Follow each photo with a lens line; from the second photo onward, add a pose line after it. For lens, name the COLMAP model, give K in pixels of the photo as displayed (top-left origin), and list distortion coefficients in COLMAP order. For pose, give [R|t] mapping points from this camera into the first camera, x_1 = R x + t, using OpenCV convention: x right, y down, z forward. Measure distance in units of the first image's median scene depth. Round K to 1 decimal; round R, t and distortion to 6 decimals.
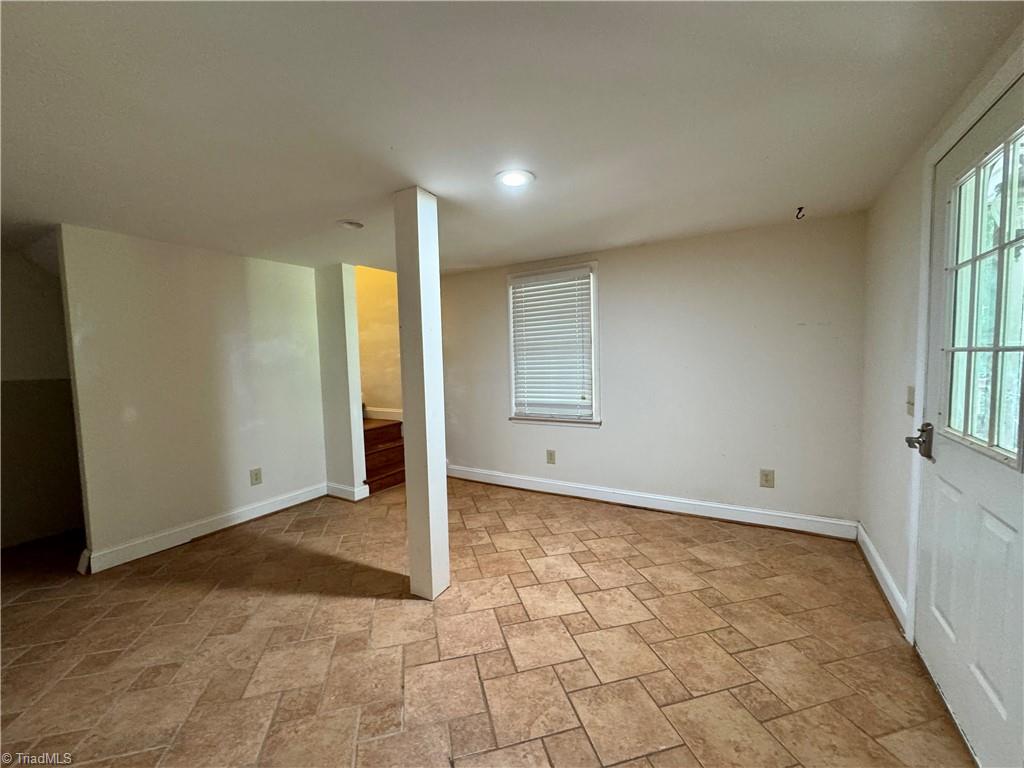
lens RADIAL K [[408.6, 0, 512.0], [0, 408.6, 381.2], [0, 0, 1]] dist [-0.004313, -0.000016]
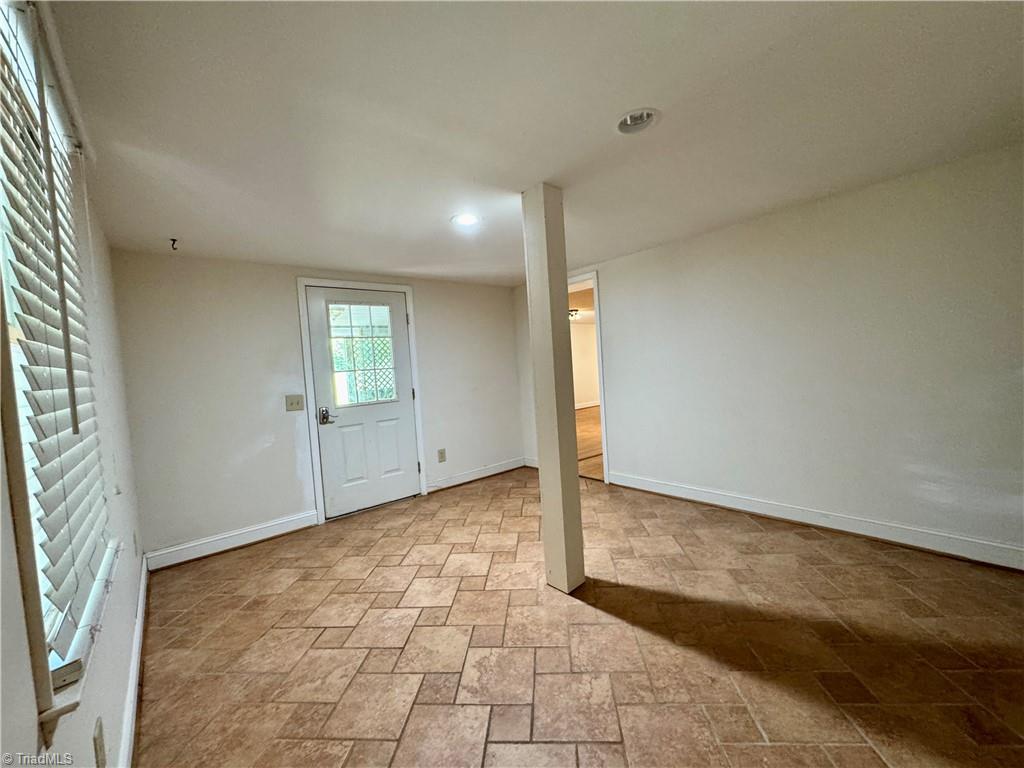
lens RADIAL K [[408.6, 0, 512.8], [0, 408.6, 385.2], [0, 0, 1]] dist [-0.004313, -0.000016]
pose [[-0.941220, 0.070204, 0.330417, -0.435392], [0.108376, 0.989214, 0.098540, -0.079465], [-0.319936, 0.128557, -0.938677, 1.890997]]
